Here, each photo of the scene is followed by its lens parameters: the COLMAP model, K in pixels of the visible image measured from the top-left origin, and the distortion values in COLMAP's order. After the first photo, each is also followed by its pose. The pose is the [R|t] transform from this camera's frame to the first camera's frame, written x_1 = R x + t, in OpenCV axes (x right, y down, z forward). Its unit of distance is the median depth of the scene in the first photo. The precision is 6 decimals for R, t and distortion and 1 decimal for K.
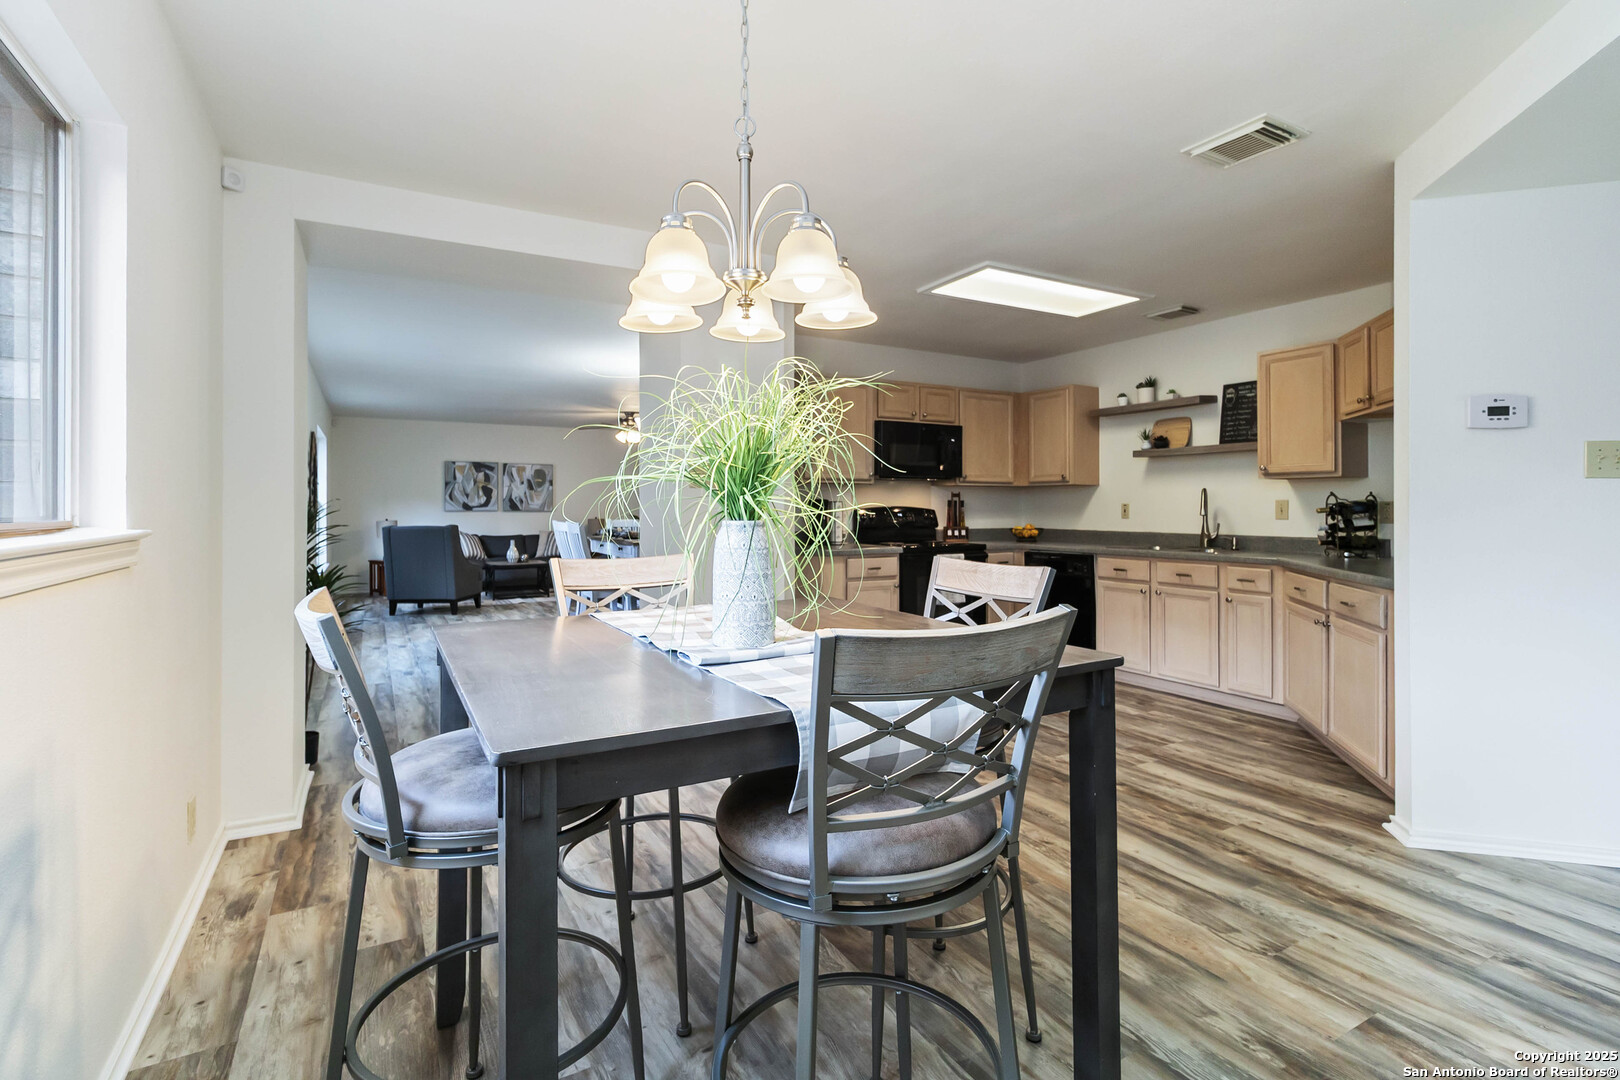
lens RADIAL K [[763.5, 0, 808.3], [0, 763.5, 503.0], [0, 0, 1]] dist [-0.001623, 0.001418]
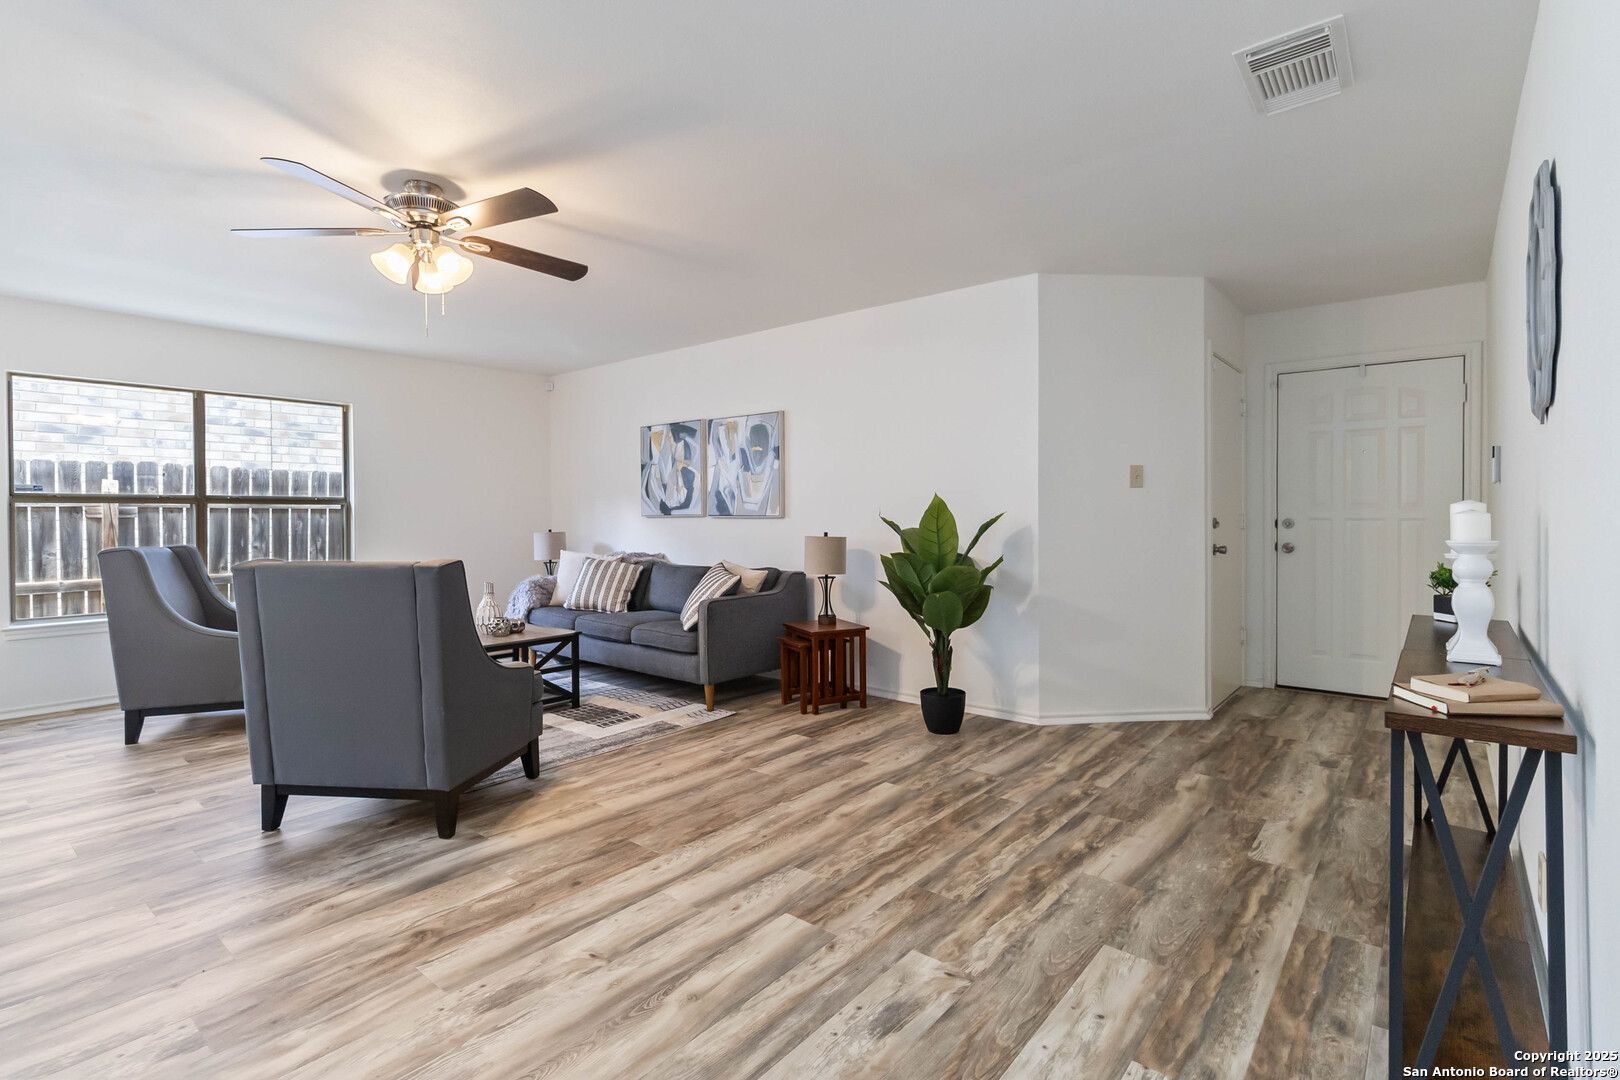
lens RADIAL K [[763.5, 0, 842.3], [0, 763.5, 540.2], [0, 0, 1]] dist [-0.001623, 0.001418]
pose [[0.372781, 0.030180, -0.927428, 0.096514], [0.014777, 0.999151, 0.038453, 0.008379], [0.927802, -0.028039, 0.372019, 0.908017]]
